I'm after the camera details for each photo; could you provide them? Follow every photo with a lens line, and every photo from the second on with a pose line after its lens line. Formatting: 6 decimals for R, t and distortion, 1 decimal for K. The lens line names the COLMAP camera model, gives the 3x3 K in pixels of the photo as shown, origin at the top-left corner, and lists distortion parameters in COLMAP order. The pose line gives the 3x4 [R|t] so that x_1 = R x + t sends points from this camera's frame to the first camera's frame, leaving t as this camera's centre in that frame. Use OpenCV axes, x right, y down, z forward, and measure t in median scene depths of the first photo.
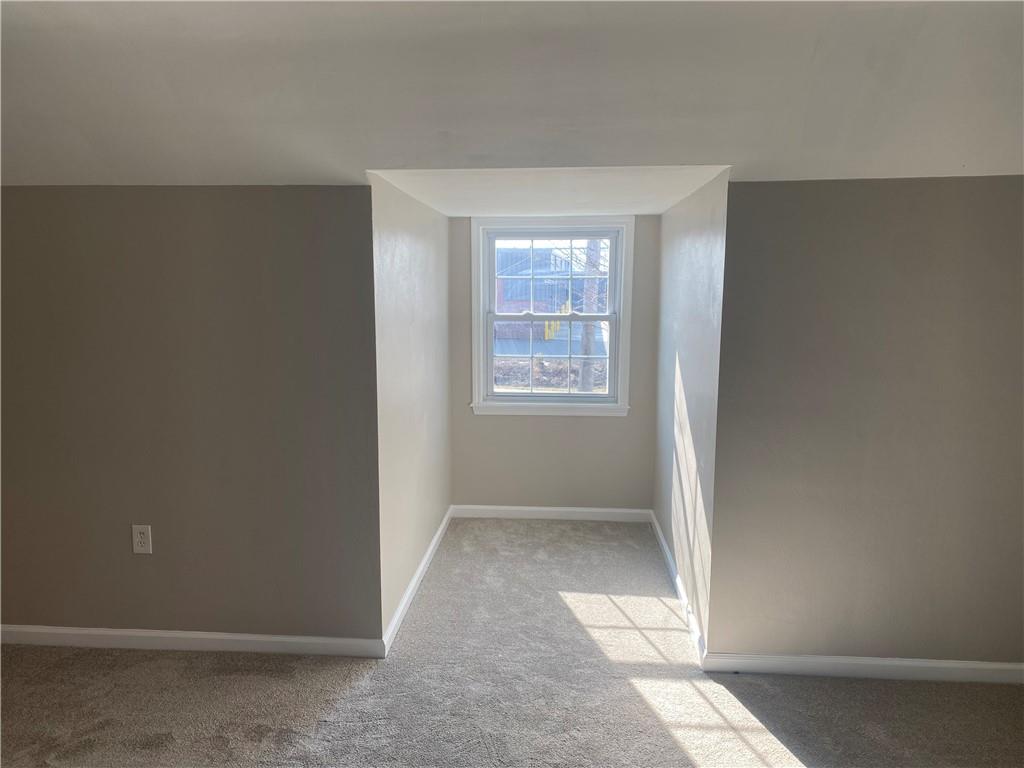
lens RADIAL K [[793.9, 0, 507.0], [0, 793.9, 383.7], [0, 0, 1]] dist [0.040208, -0.035986]
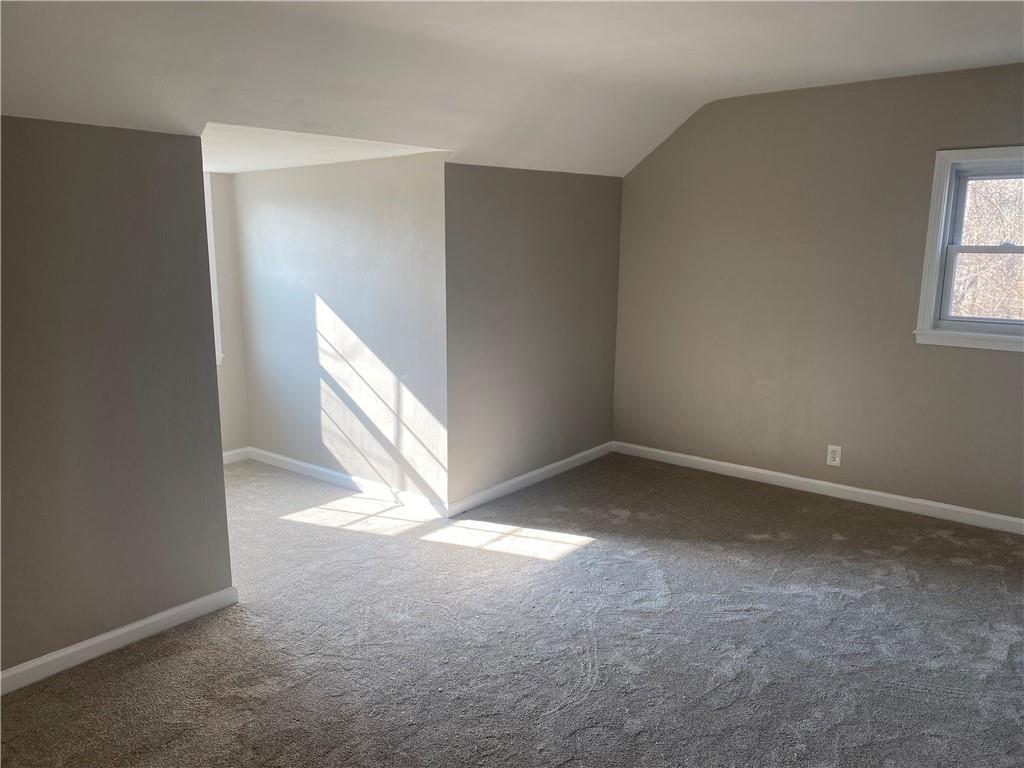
lens RADIAL K [[793.9, 0, 507.0], [0, 793.9, 383.7], [0, 0, 1]] dist [0.040208, -0.035986]
pose [[0.595870, -0.165427, 0.785858, -0.725533], [0.127774, 0.985618, 0.110593, -0.005000], [-0.792851, 0.034513, 0.608437, 0.085542]]
